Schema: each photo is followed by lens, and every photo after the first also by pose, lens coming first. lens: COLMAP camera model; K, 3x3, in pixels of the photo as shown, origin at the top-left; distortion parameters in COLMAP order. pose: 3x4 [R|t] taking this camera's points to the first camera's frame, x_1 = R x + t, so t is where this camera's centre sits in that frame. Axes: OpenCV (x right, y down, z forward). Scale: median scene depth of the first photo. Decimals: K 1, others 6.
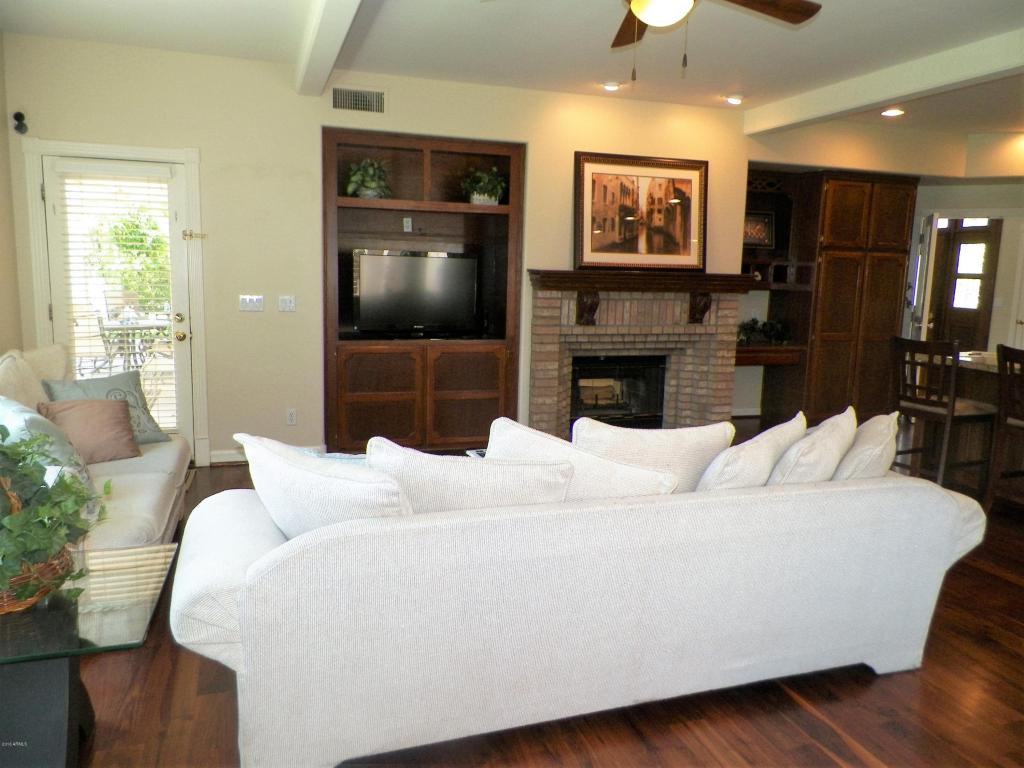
lens RADIAL K [[776.4, 0, 515.9], [0, 776.4, 382.0], [0, 0, 1]] dist [0.012316, -0.004019]
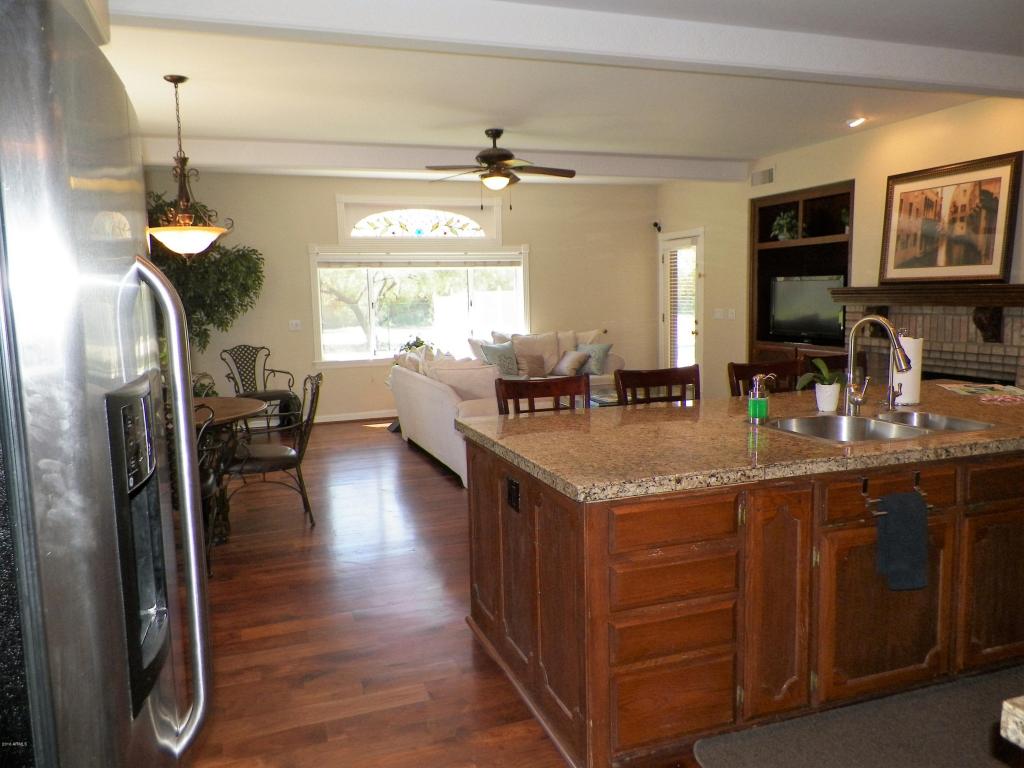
lens RADIAL K [[776.4, 0, 515.9], [0, 776.4, 382.0], [0, 0, 1]] dist [0.012316, -0.004019]
pose [[0.005664, 0.090897, -0.995844, 1.125423], [-0.126942, 0.987869, 0.089447, -0.044520], [0.991894, 0.125908, 0.017134, 0.485035]]
